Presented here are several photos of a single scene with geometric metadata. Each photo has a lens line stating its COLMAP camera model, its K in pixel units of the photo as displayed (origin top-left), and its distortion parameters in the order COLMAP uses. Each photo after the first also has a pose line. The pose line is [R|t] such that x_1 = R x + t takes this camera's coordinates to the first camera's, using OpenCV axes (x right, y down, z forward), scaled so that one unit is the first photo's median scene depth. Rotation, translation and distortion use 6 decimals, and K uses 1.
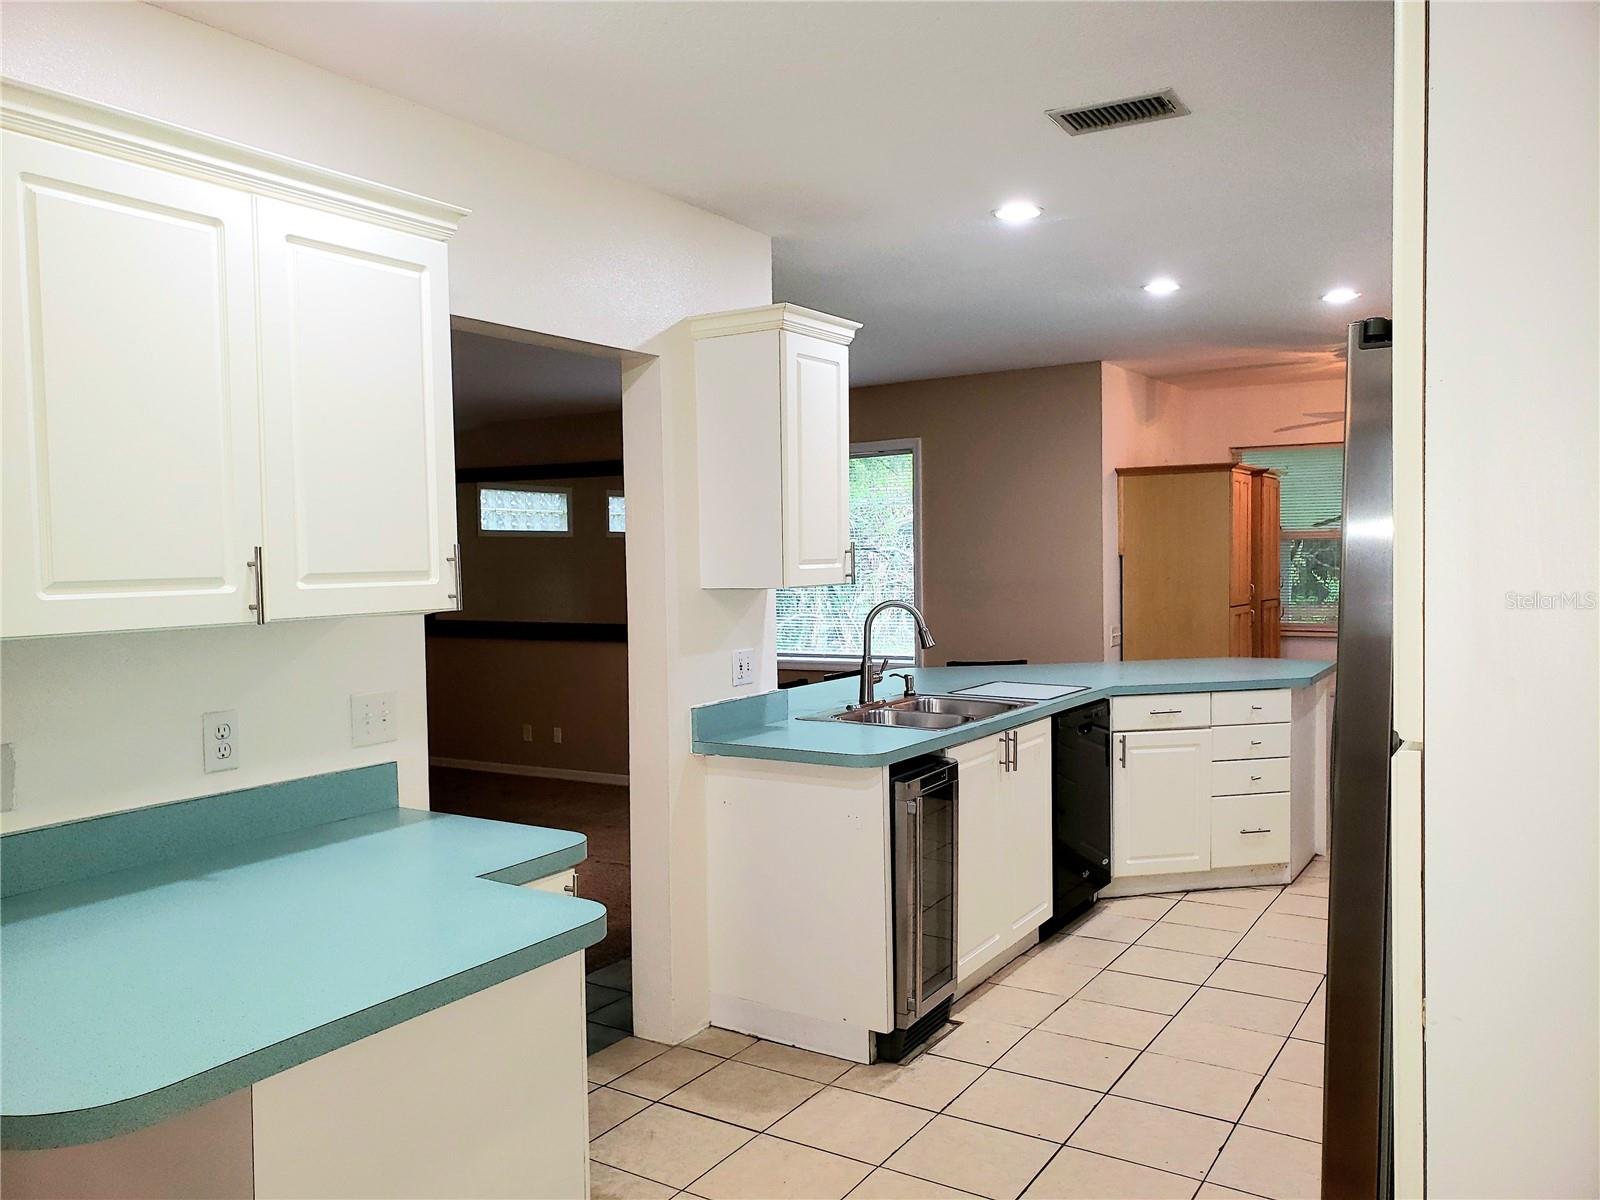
lens RADIAL K [[1255.4, 0, 797.2], [0, 1255.4, 599.4], [0, 0, 1]] dist [0.041712, -0.038201]
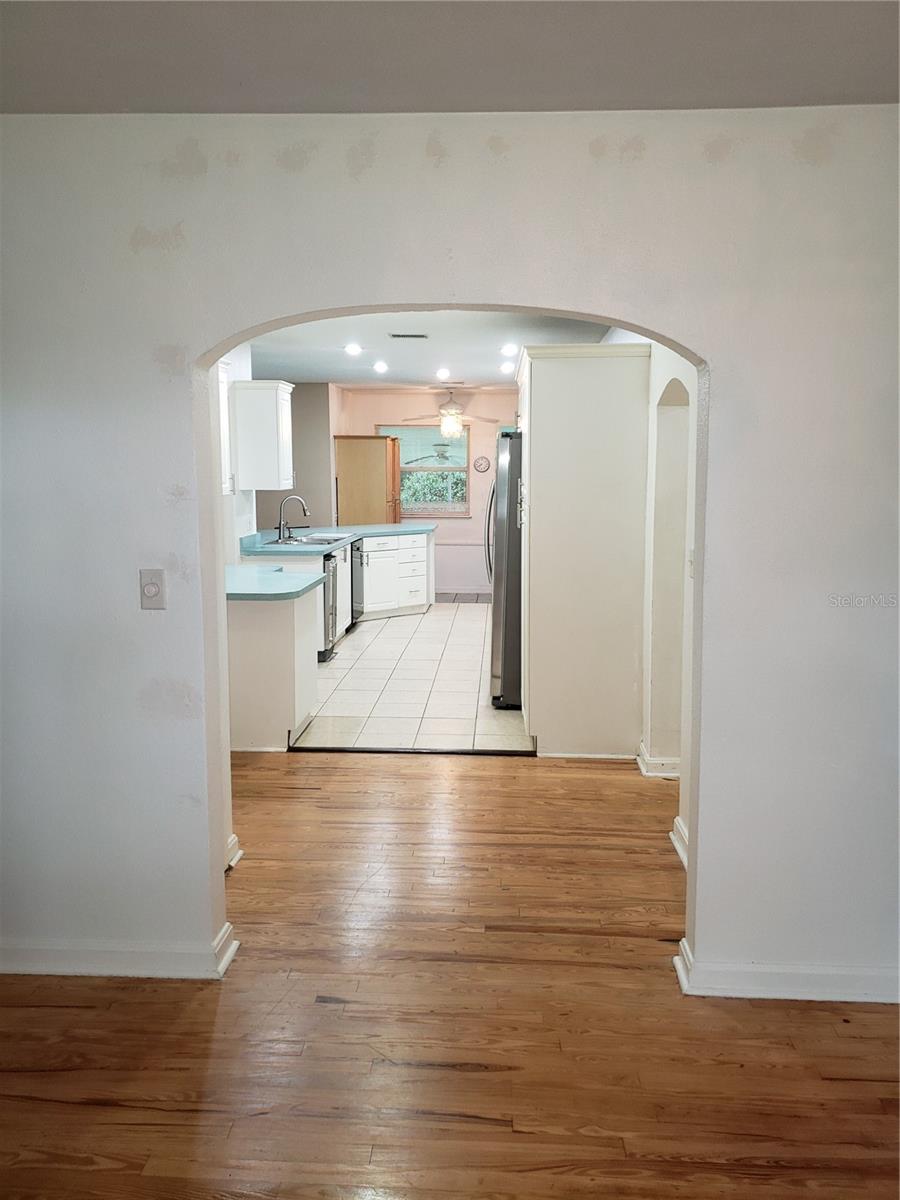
lens RADIAL K [[941.5, 0, 446.5], [0, 941.5, 601.4], [0, 0, 1]] dist [0.041712, -0.038201]
pose [[0.876951, -0.052352, 0.477720, -0.474133], [0.005725, 0.995116, 0.098543, 0.022547], [-0.480546, -0.083682, 0.872968, -0.655371]]
